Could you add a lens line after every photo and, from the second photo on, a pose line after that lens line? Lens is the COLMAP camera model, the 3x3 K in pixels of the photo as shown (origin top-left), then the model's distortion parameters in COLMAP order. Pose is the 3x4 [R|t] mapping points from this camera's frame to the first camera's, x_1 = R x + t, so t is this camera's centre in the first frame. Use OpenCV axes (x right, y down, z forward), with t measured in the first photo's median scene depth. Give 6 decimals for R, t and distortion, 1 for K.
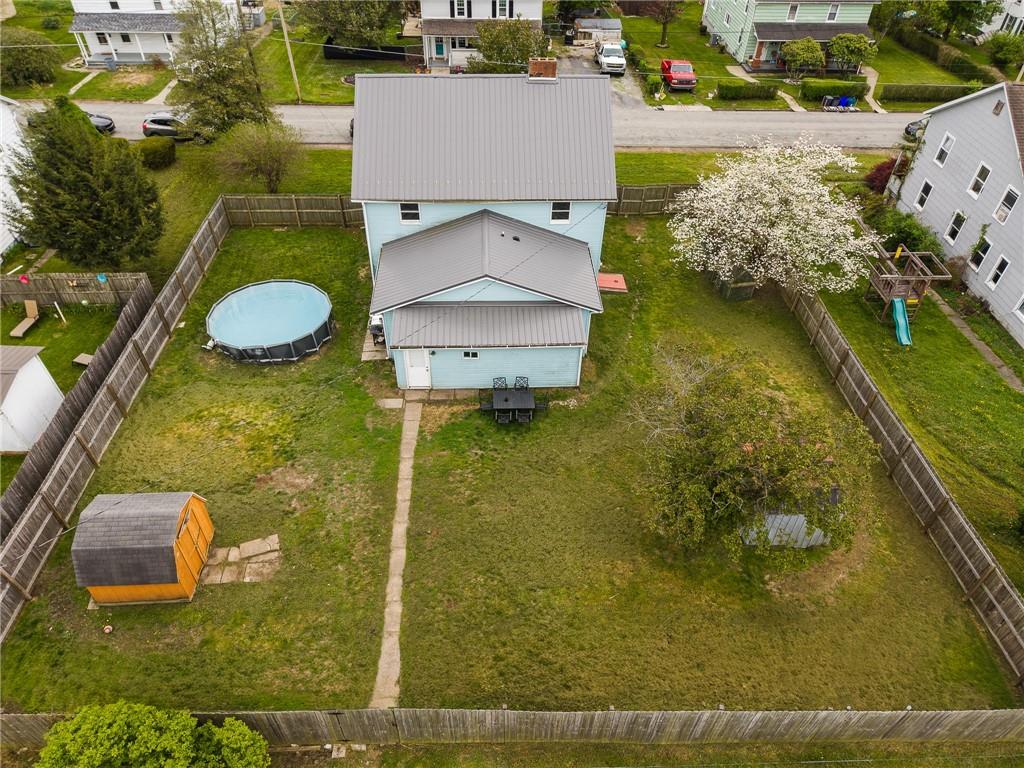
lens RADIAL K [[686.9, 0, 512.0], [0, 686.9, 384.0], [0, 0, 1]] dist [0.011627, -0.004834]
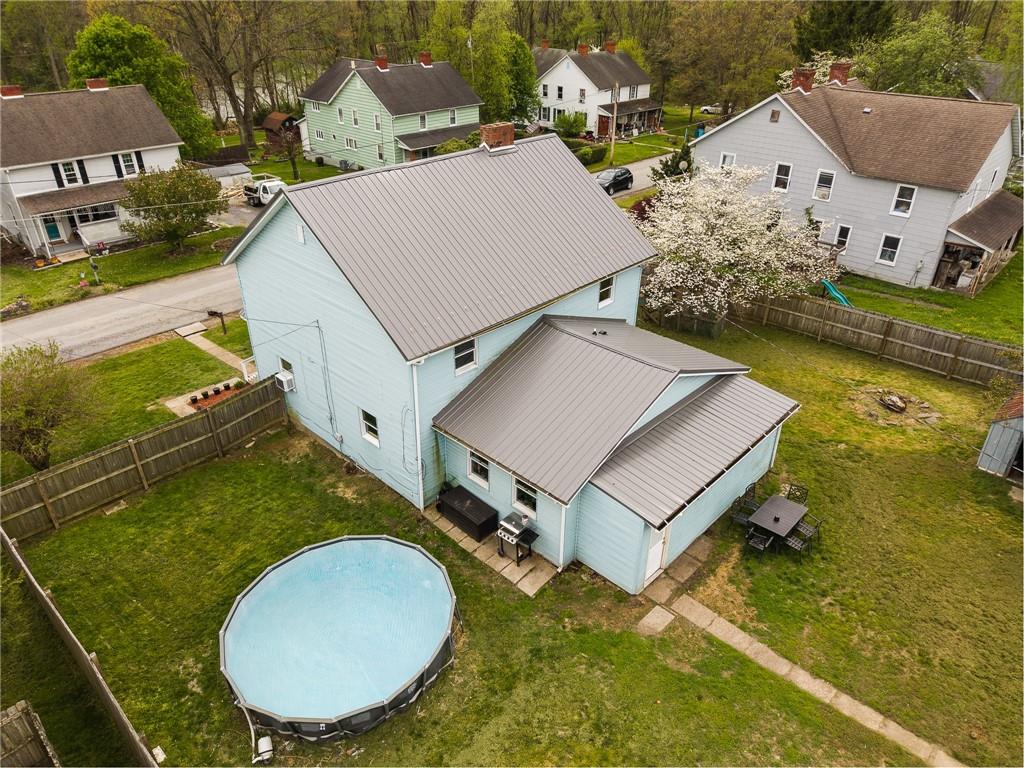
lens RADIAL K [[686.9, 0, 512.0], [0, 686.9, 384.0], [0, 0, 1]] dist [0.011627, -0.004834]
pose [[0.722139, -0.360111, 0.590623, -0.545451], [0.474383, 0.879221, -0.043941, -0.188085], [-0.503465, 0.311913, 0.805750, 0.498044]]
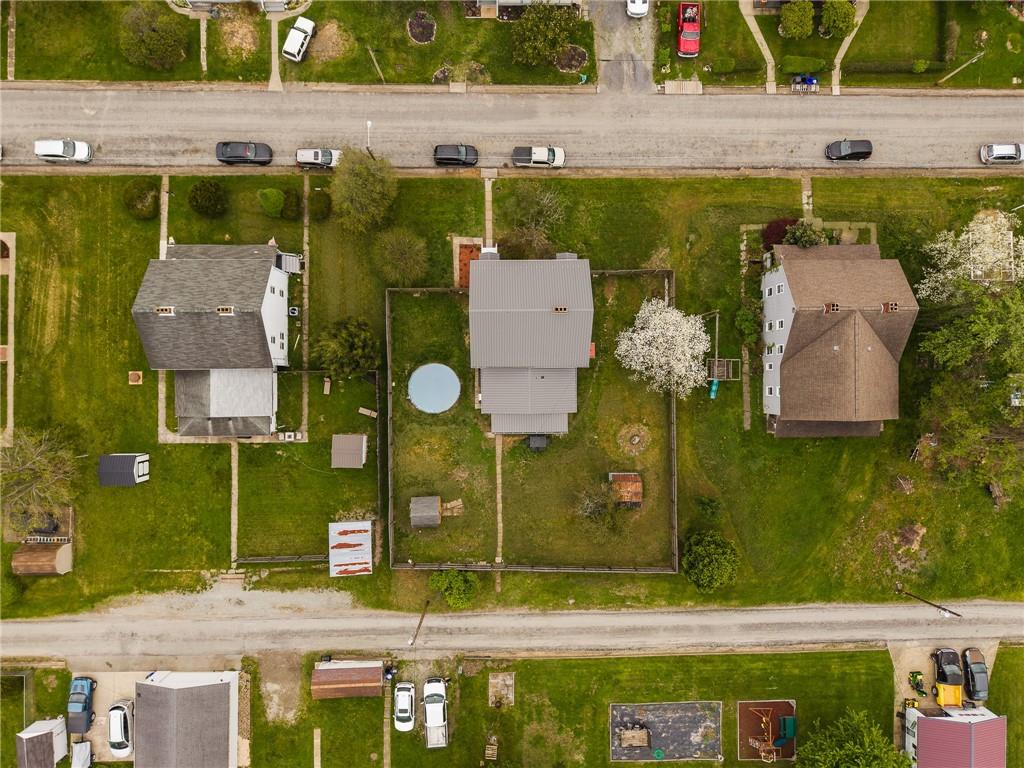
lens RADIAL K [[686.9, 0, 512.0], [0, 686.9, 384.0], [0, 0, 1]] dist [0.011627, -0.004834]
pose [[0.999521, 0.030833, 0.002690, -0.105982], [-0.022741, 0.672704, 0.739562, -1.964403], [0.020993, -0.739269, 0.673083, -0.572021]]
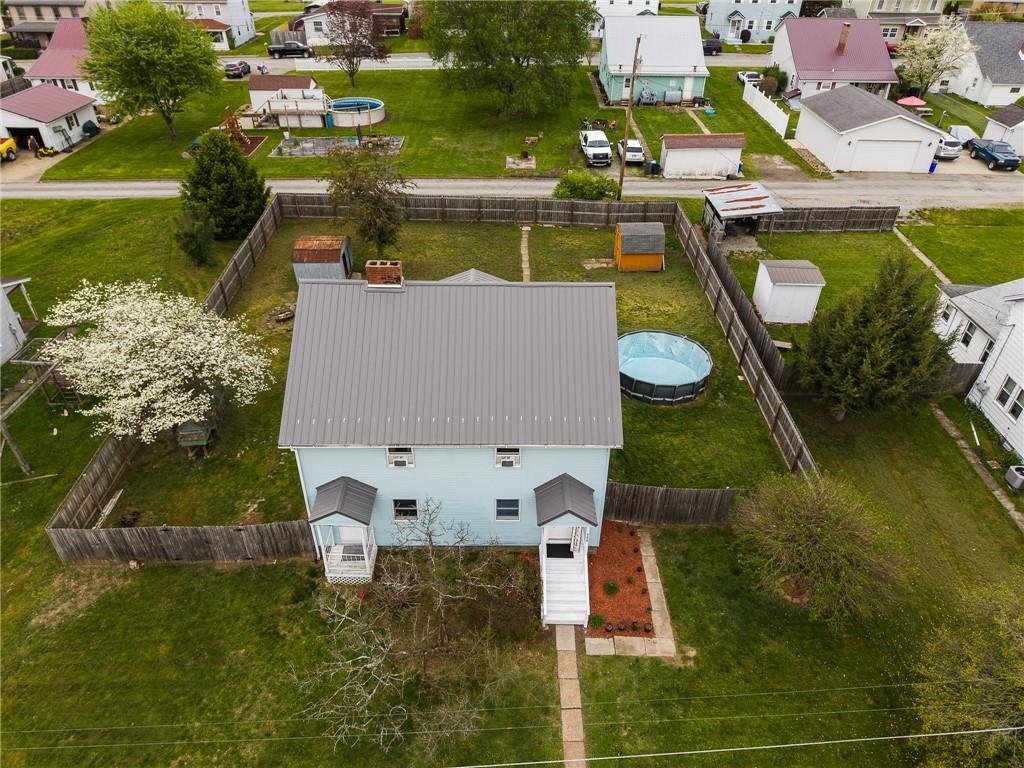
lens RADIAL K [[686.9, 0, 512.0], [0, 686.9, 384.0], [0, 0, 1]] dist [0.011627, -0.004834]
pose [[-0.998878, -0.046645, 0.008131, -0.125204], [-0.002289, 0.219105, 0.975699, -1.325052], [-0.047293, 0.974586, -0.218966, 1.419685]]
